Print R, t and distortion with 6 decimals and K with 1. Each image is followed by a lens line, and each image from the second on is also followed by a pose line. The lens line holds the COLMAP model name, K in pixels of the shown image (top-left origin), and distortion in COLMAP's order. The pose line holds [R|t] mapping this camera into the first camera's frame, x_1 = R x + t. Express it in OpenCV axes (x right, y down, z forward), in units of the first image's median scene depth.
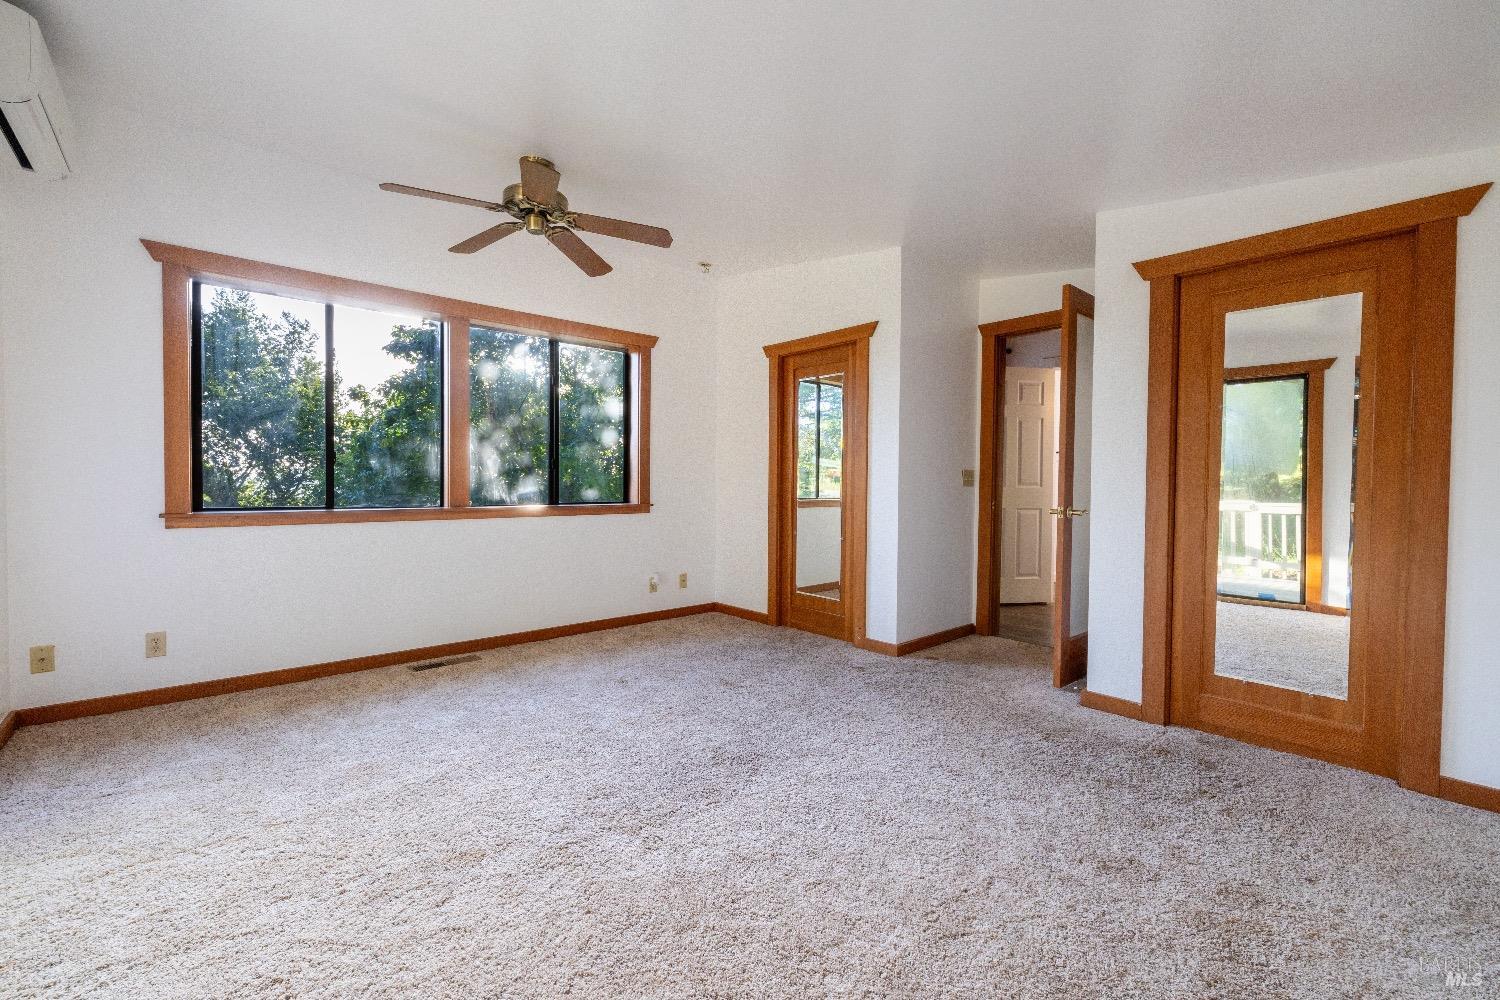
lens RADIAL K [[619.1, 0, 744.1], [0, 619.1, 496.3], [0, 0, 1]] dist [-0.003594, 0.000666]
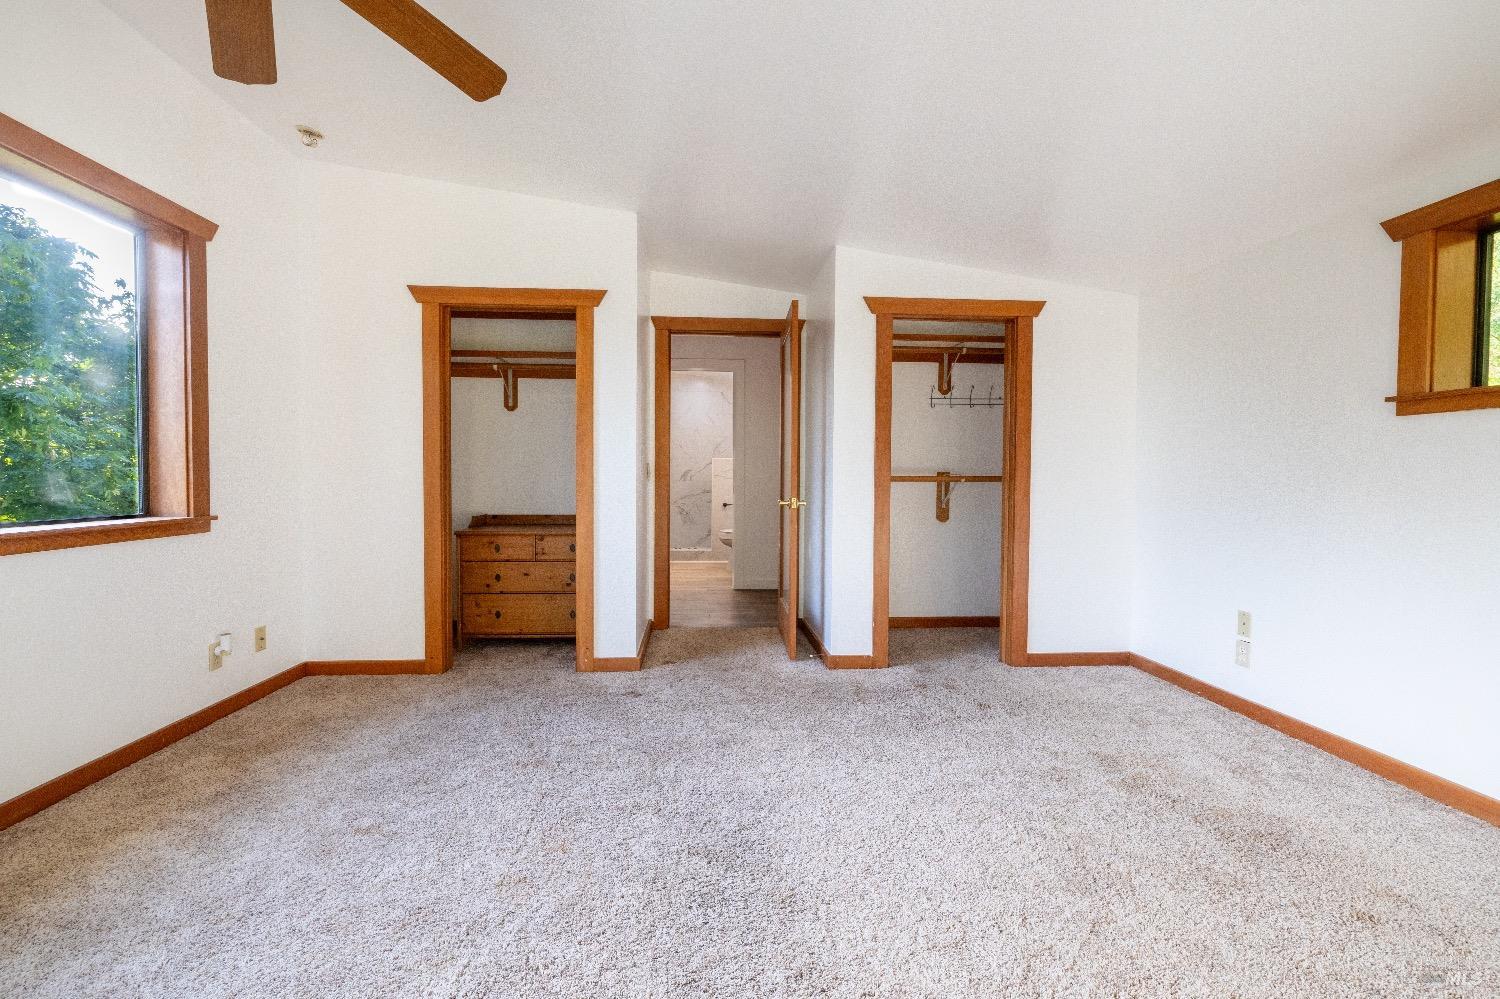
lens RADIAL K [[619.1, 0, 746.6], [0, 619.1, 492.9], [0, 0, 1]] dist [-0.003594, 0.000666]
pose [[0.618974, -0.027249, 0.784938, -0.359132], [0.017305, 0.999629, 0.021056, -0.015351], [-0.785221, 0.000550, 0.619216, 0.319682]]
